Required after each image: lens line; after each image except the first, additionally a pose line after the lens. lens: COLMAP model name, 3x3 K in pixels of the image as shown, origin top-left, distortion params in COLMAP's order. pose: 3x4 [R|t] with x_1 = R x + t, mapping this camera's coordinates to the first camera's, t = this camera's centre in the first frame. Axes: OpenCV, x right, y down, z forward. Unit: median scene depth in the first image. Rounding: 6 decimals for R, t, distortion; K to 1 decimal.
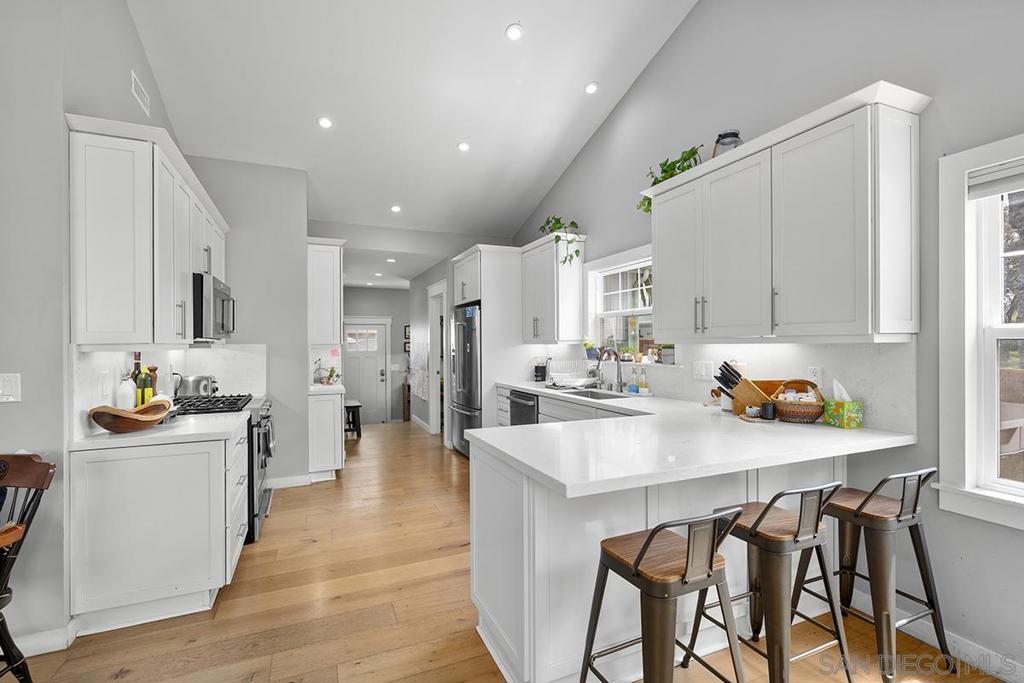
lens RADIAL K [[457.2, 0, 509.4], [0, 457.2, 347.0], [0, 0, 1]] dist [-0.001010, -0.000385]
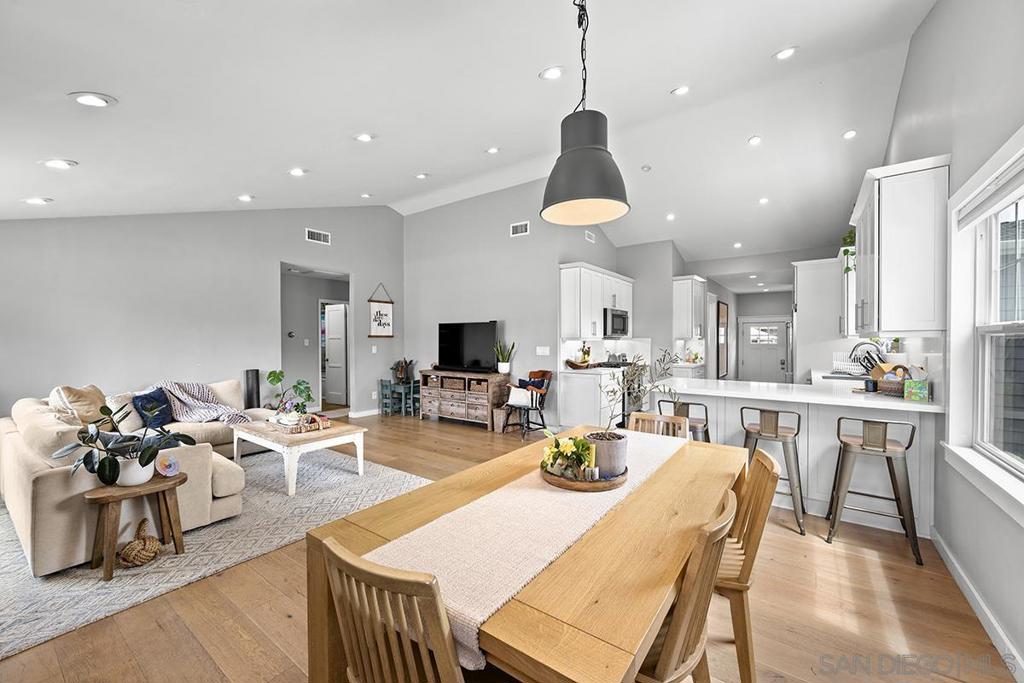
lens RADIAL K [[404.9, 0, 510.2], [0, 404.9, 343.5], [0, 0, 1]] dist [-0.000171, 0.000029]
pose [[0.502462, 0.012726, -0.864505, 0.984940], [-0.006678, 0.999919, 0.010838, 0.002878], [0.864573, 0.000327, 0.502507, -0.533990]]
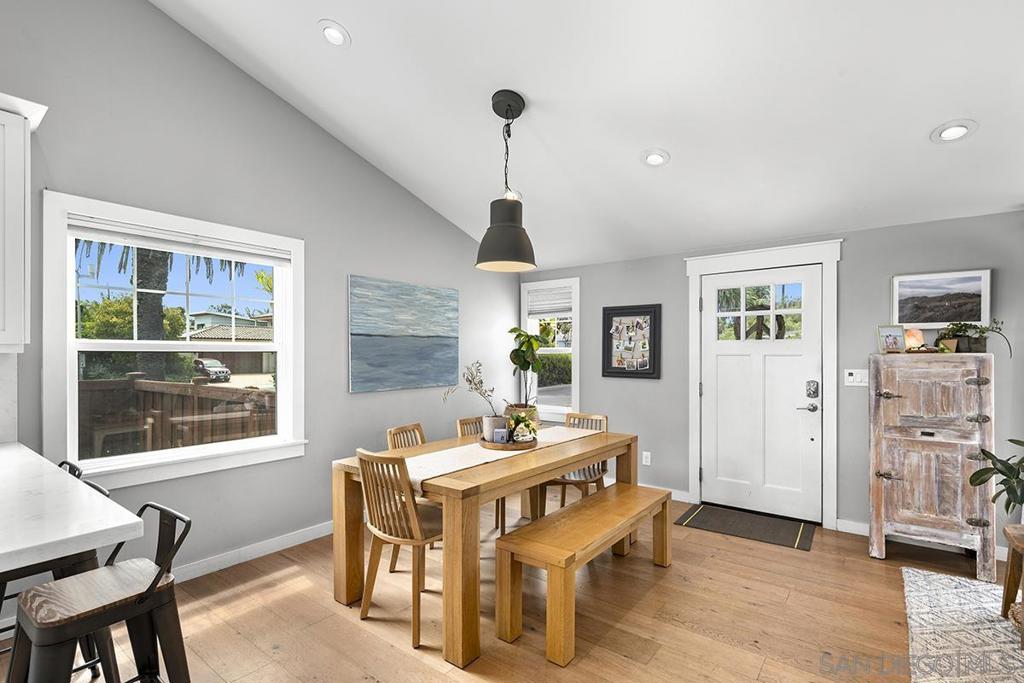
lens RADIAL K [[483.2, 0, 512.0], [0, 483.2, 355.8], [0, 0, 1]] dist [0.002000, 0.000427]
pose [[-0.483973, 0.002388, 0.875080, -0.485986], [0.007586, 0.999970, 0.001467, 0.002069], [-0.875050, 0.007348, -0.483977, 0.419150]]
